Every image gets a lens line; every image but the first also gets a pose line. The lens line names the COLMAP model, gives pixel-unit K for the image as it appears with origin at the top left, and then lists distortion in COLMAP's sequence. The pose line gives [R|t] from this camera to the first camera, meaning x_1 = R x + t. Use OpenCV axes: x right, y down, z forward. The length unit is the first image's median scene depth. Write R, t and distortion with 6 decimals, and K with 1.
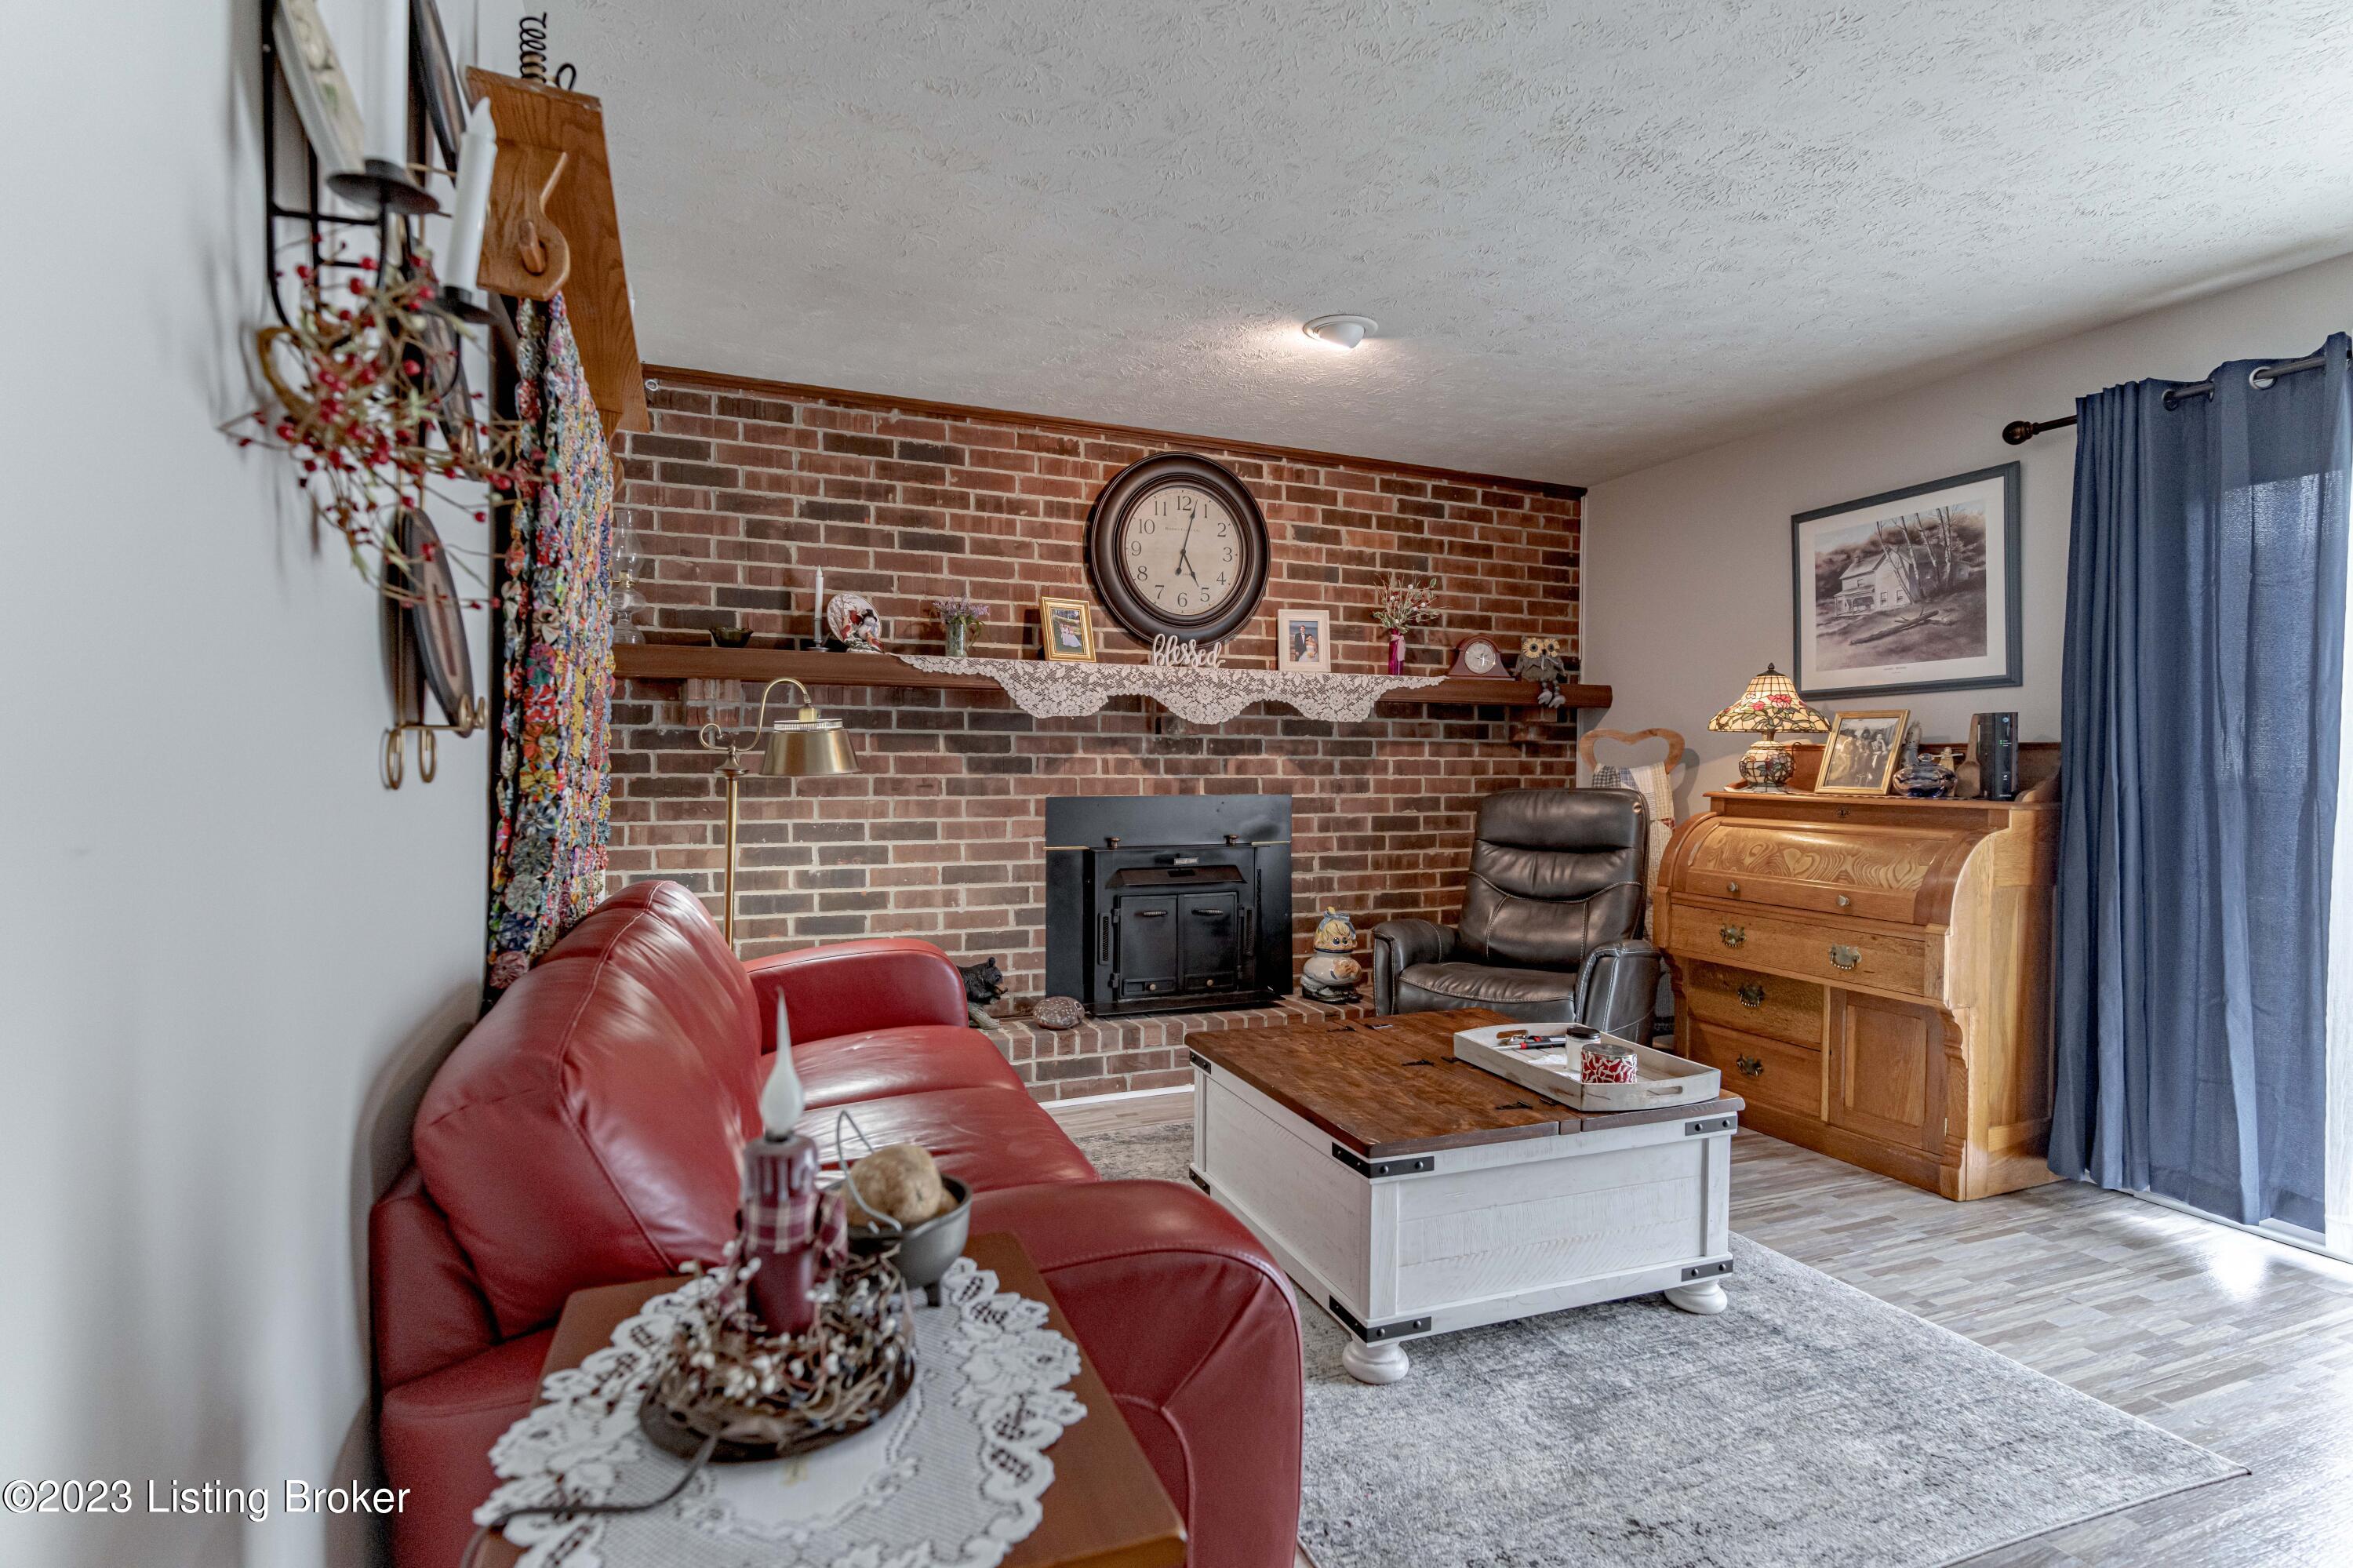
lens RADIAL K [[1171.9, 0, 1180.2], [0, 1171.9, 771.1], [0, 0, 1]] dist [-0.004154, 0.000073]
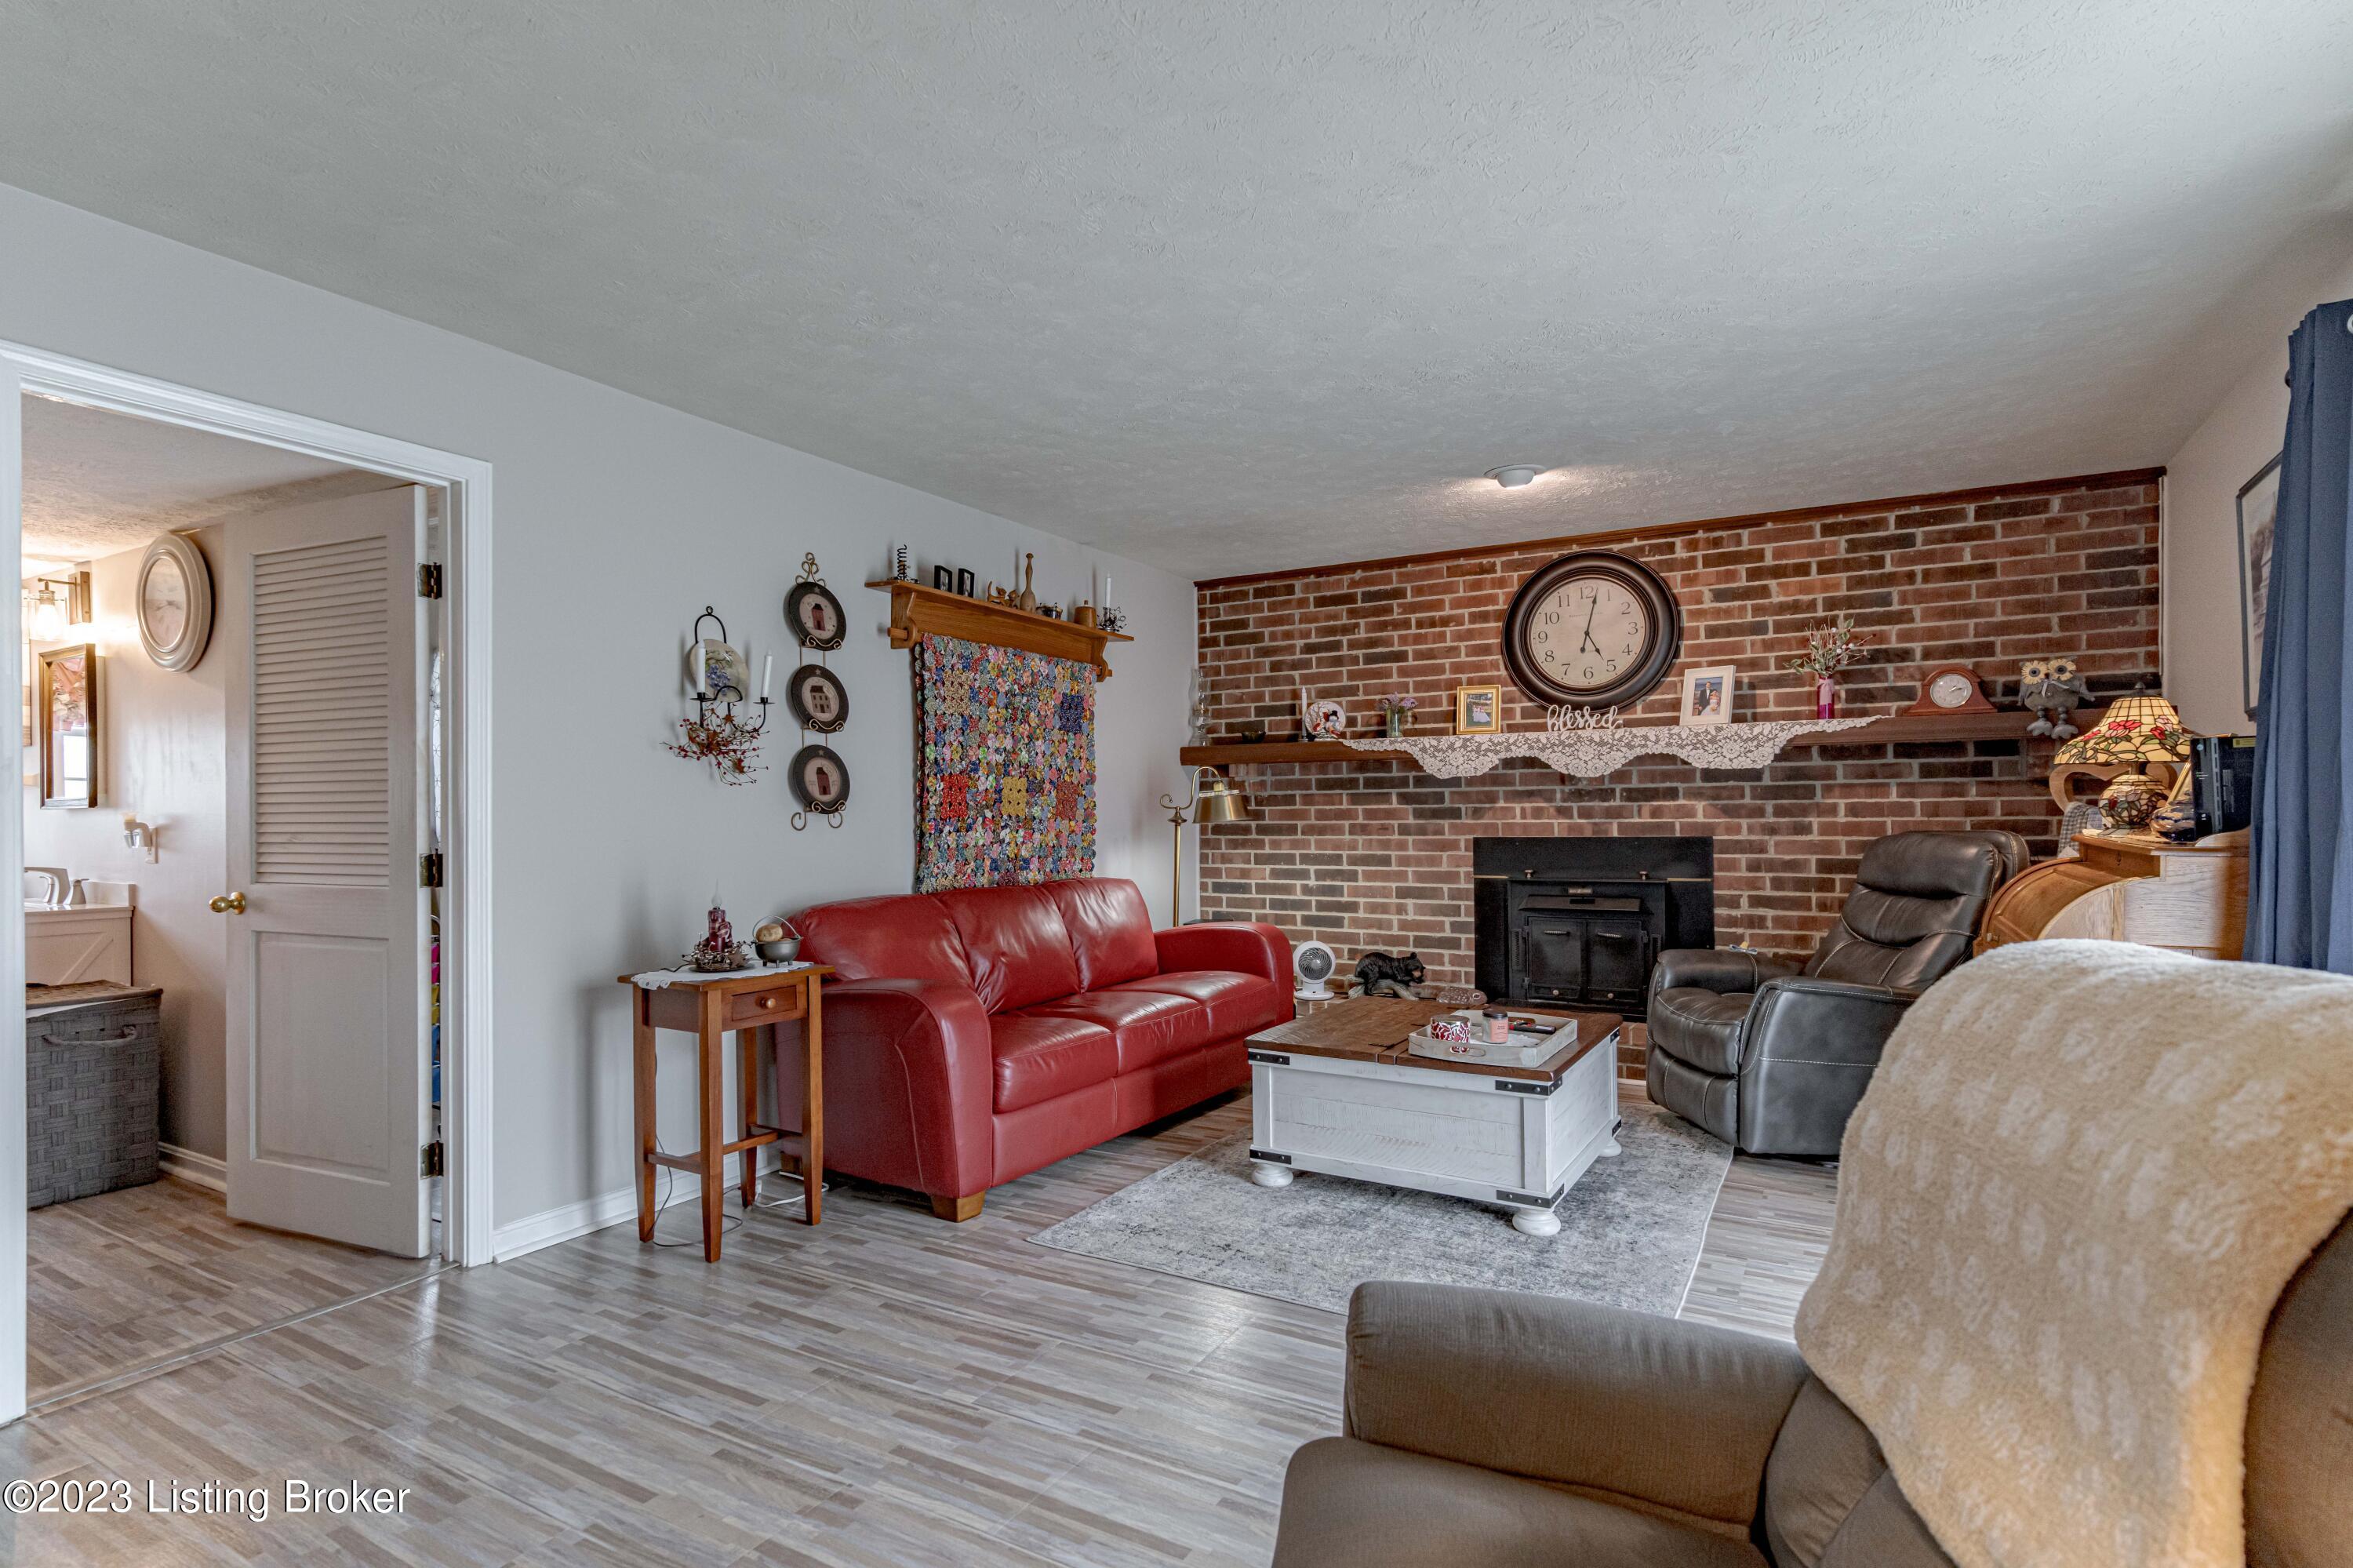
lens RADIAL K [[1147.5, 0, 1184.2], [0, 1147.5, 803.5], [0, 0, 1]] dist [0.000028, -0.000987]
pose [[0.619369, -0.018101, -0.784892, 0.696689], [0.010199, 0.999835, -0.015009, 0.000423], [0.785034, 0.001291, 0.619451, -0.051209]]
